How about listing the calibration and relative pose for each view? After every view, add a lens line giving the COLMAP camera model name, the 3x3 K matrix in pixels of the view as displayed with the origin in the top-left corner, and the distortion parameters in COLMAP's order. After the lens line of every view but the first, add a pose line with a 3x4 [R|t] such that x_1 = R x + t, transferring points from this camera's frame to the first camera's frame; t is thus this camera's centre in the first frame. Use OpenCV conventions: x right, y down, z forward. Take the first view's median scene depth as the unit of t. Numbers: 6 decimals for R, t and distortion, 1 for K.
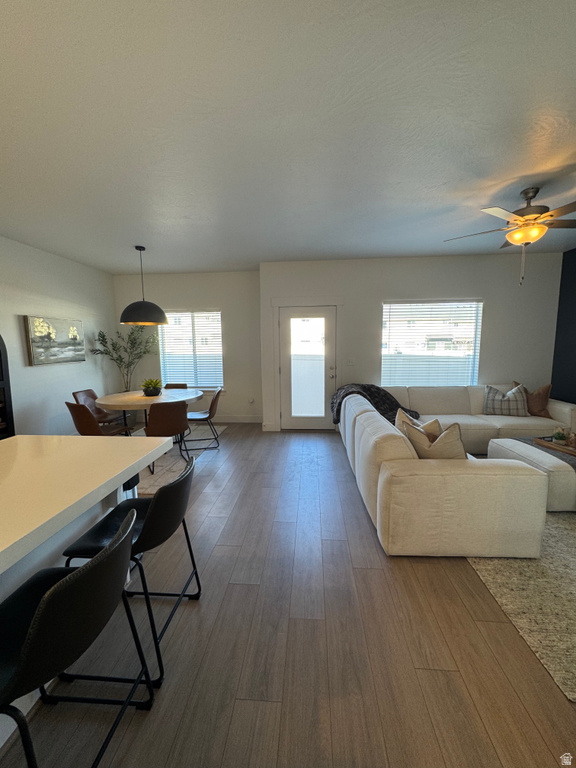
lens RADIAL K [[307.1, 0, 290.1], [0, 307.1, 385.4], [0, 0, 1]] dist [-0.001647, -0.000238]
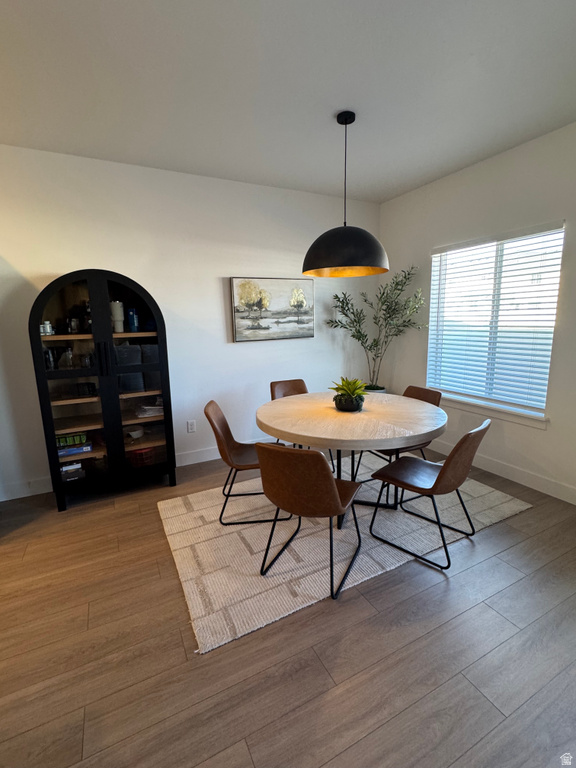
lens RADIAL K [[357.4, 0, 291.3], [0, 357.4, 385.2], [0, 0, 1]] dist [-0.000455, 0.000049]
pose [[0.520755, 0.157767, -0.839002, 0.013459], [-0.095997, 0.987364, 0.126082, -0.068078], [0.848292, 0.014884, 0.529320, 0.514717]]
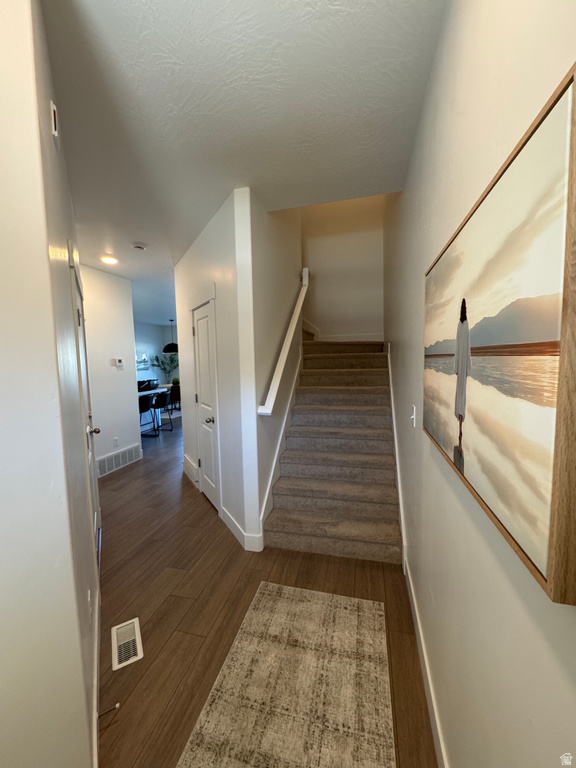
lens RADIAL K [[307.1, 0, 290.1], [0, 307.1, 385.4], [0, 0, 1]] dist [-0.001647, -0.000238]
pose [[0.985400, 0.005250, -0.170175, 0.637649], [-0.012648, 0.999020, -0.042418, 0.103603], [0.169785, 0.043951, 0.984501, -0.893711]]
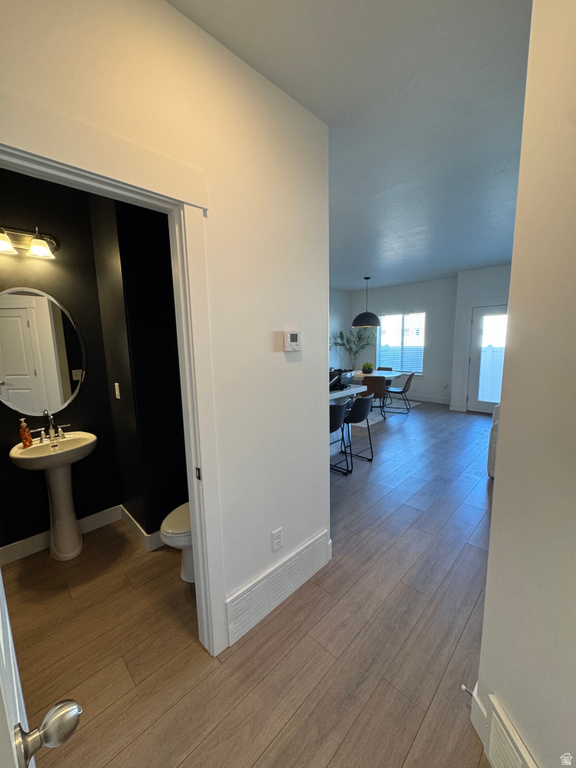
lens RADIAL K [[307.1, 0, 290.1], [0, 307.1, 385.4], [0, 0, 1]] dist [-0.001647, -0.000238]
pose [[0.761448, 0.088015, -0.642223, 0.215603], [-0.071140, 0.996101, 0.052167, 0.036342], [0.644310, 0.005965, 0.764741, -0.362699]]
